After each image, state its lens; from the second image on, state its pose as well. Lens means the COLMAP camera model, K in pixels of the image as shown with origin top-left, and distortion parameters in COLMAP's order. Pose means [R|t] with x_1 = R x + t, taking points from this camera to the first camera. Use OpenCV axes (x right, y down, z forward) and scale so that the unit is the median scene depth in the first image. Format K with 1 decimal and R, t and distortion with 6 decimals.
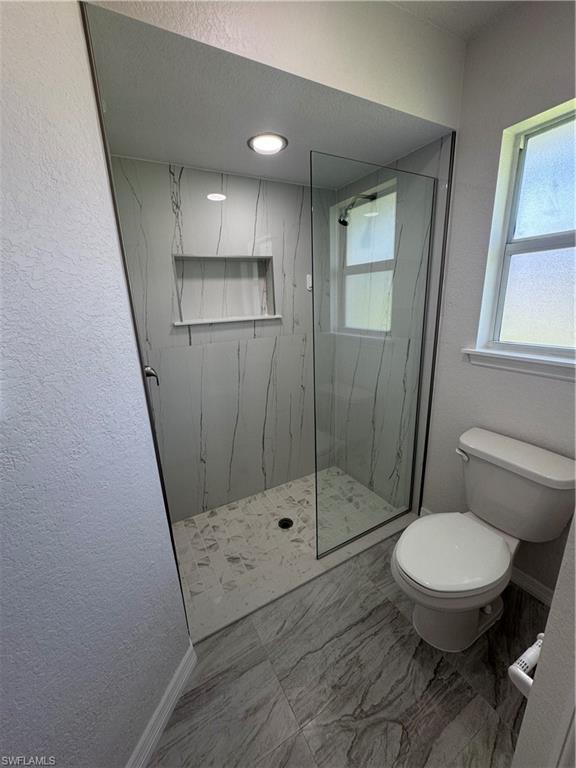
lens RADIAL K [[305.7, 0, 288.0], [0, 305.7, 384.0], [0, 0, 1]] dist [0.000502, 0.000187]
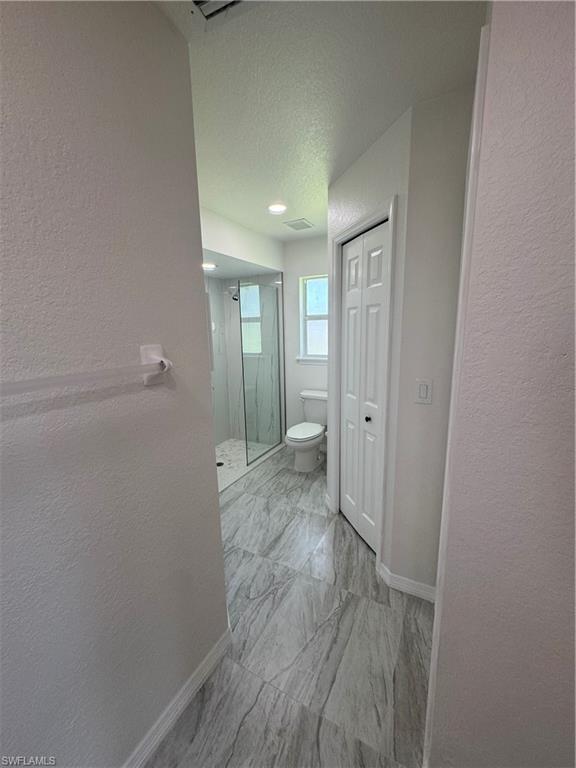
lens RADIAL K [[305.7, 0, 288.0], [0, 305.7, 384.0], [0, 0, 1]] dist [0.000502, 0.000187]
pose [[0.841476, -0.070964, 0.535614, -0.776067], [0.131290, 0.988480, -0.075300, 0.260344], [-0.524101, 0.133684, 0.841099, -0.952593]]
